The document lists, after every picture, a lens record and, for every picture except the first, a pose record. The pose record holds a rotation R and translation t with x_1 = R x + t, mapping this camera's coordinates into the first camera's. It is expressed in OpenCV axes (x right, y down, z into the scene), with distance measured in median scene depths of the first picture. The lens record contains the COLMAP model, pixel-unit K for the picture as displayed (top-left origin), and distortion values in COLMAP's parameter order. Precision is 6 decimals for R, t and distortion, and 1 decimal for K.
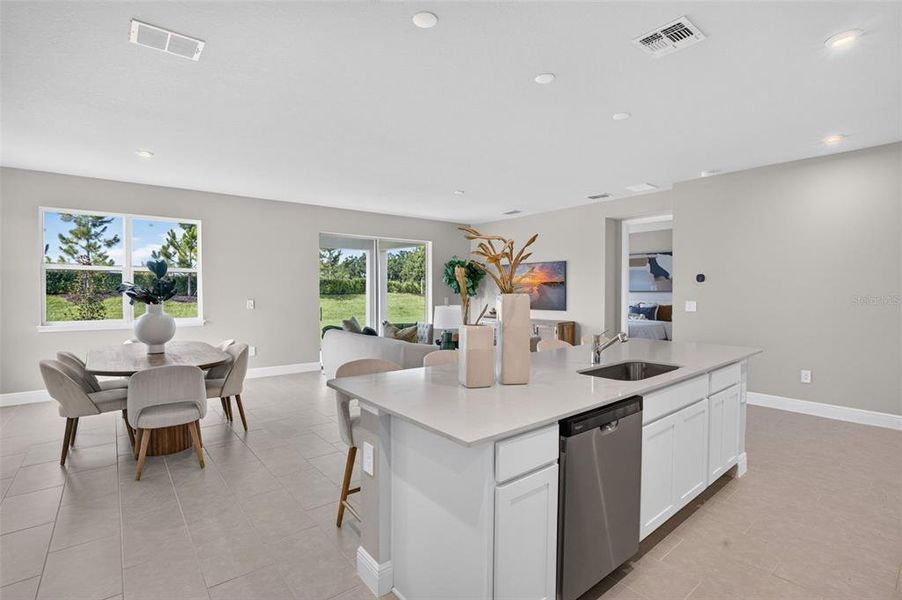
lens RADIAL K [[437.1, 0, 451.0], [0, 437.1, 300.0], [0, 0, 1]] dist [-0.031996, 0.000854]
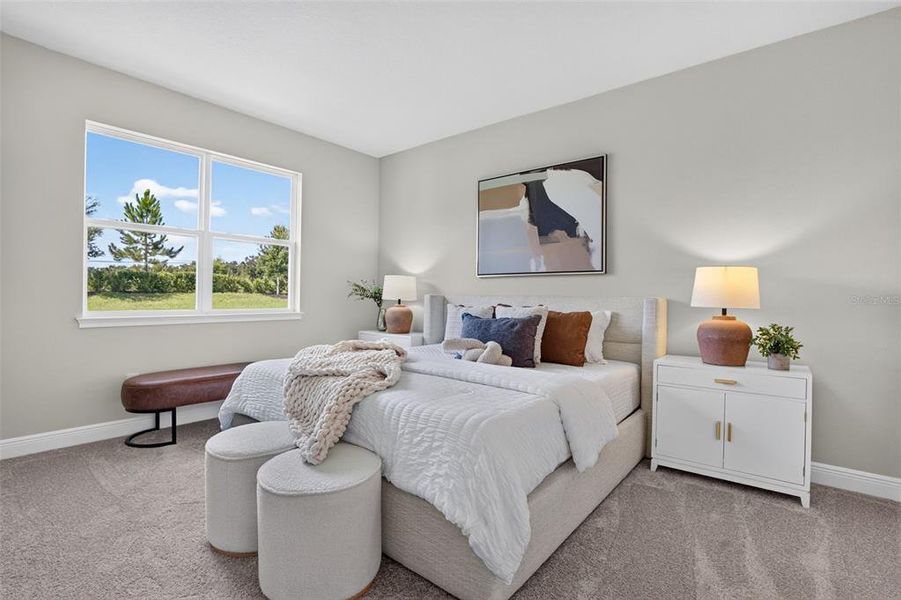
lens RADIAL K [[411.8, 0, 450.5], [0, 411.8, 300.0], [0, 0, 1]] dist [-0.030060, 0.000129]
pose [[0.984284, 0.013963, 0.176041, 0.154974], [-0.011786, 0.999841, -0.013406, 0.003373], [-0.176200, 0.011121, 0.984291, 0.311706]]
